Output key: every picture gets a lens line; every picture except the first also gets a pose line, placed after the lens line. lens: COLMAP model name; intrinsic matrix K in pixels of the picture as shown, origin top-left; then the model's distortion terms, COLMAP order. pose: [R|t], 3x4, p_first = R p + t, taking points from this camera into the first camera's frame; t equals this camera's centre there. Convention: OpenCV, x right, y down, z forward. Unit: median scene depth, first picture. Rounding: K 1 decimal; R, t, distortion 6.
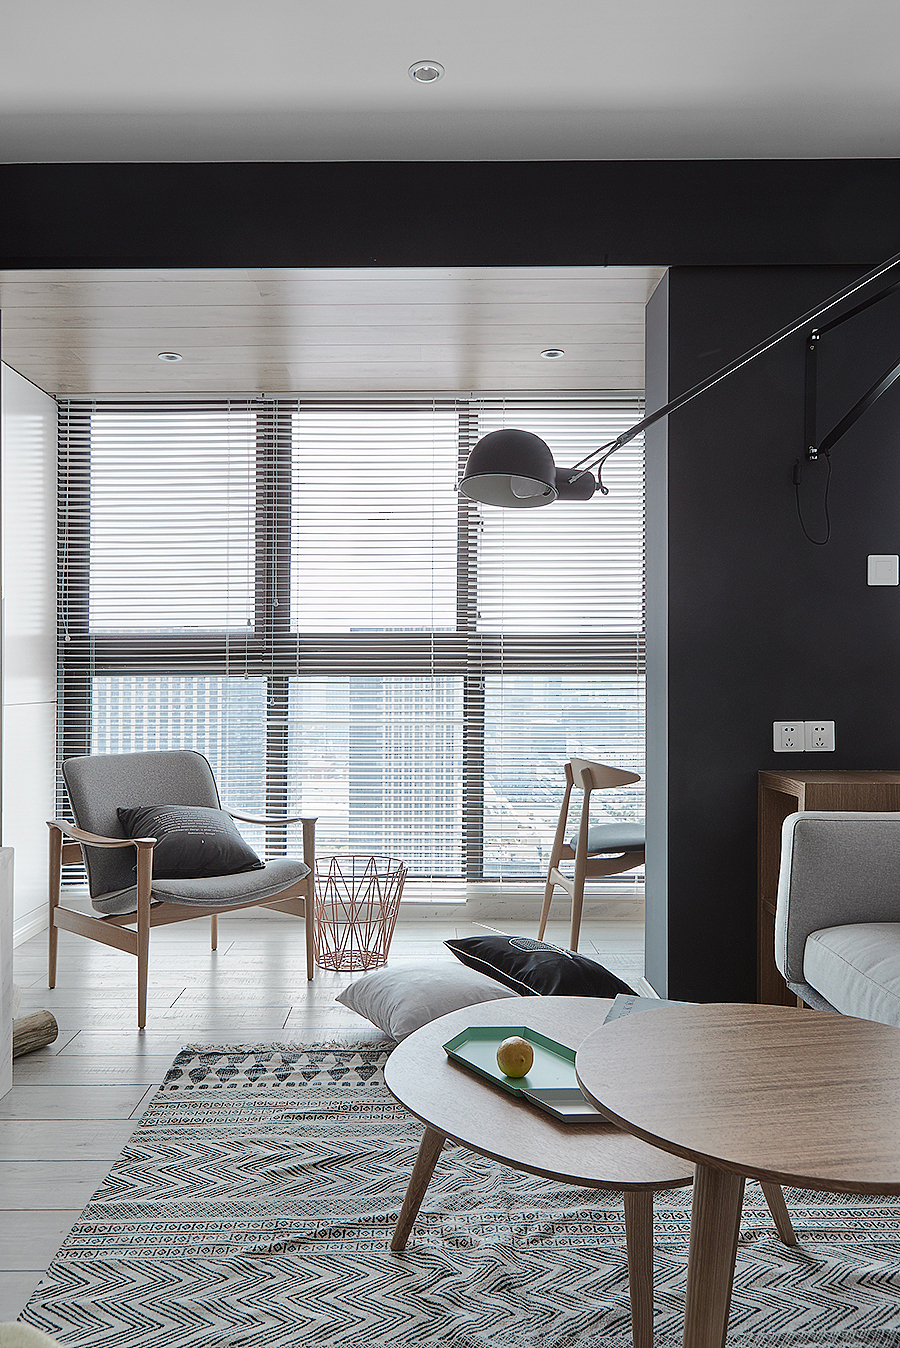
lens RADIAL K [[958.5, 0, 450.0], [0, 958.5, 674.0], [0, 0, 1]] dist [-0.005080, 0.000113]
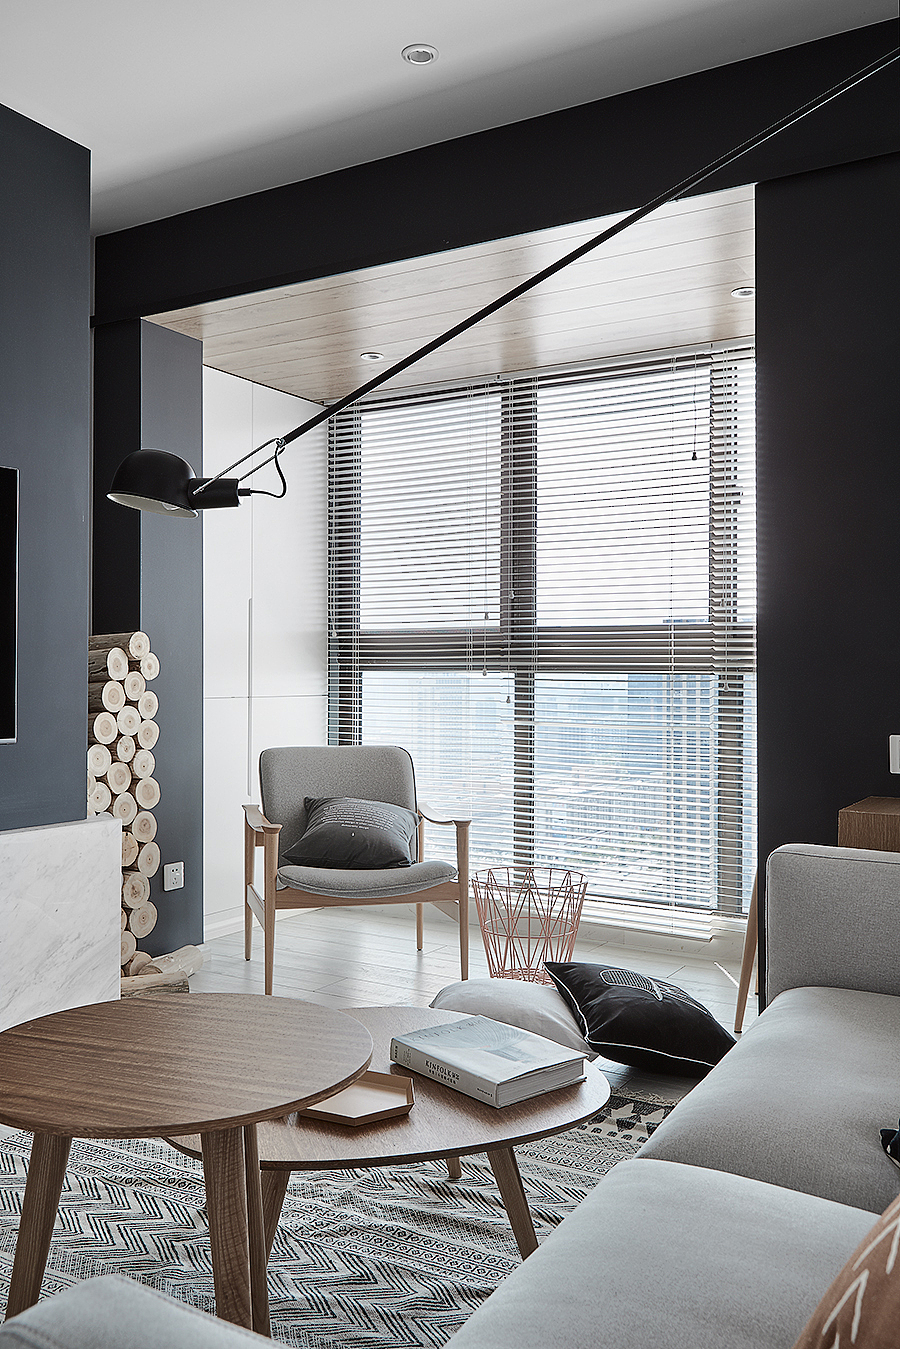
lens RADIAL K [[1112.9, 0, 449.8], [0, 1112.9, 661.7], [0, 0, 1]] dist [0.002873, 0.000650]
pose [[0.868515, 0.003486, -0.495651, 0.307829], [-0.007148, 0.999959, -0.005491, -0.001940], [0.495611, 0.008312, 0.868505, 0.018058]]
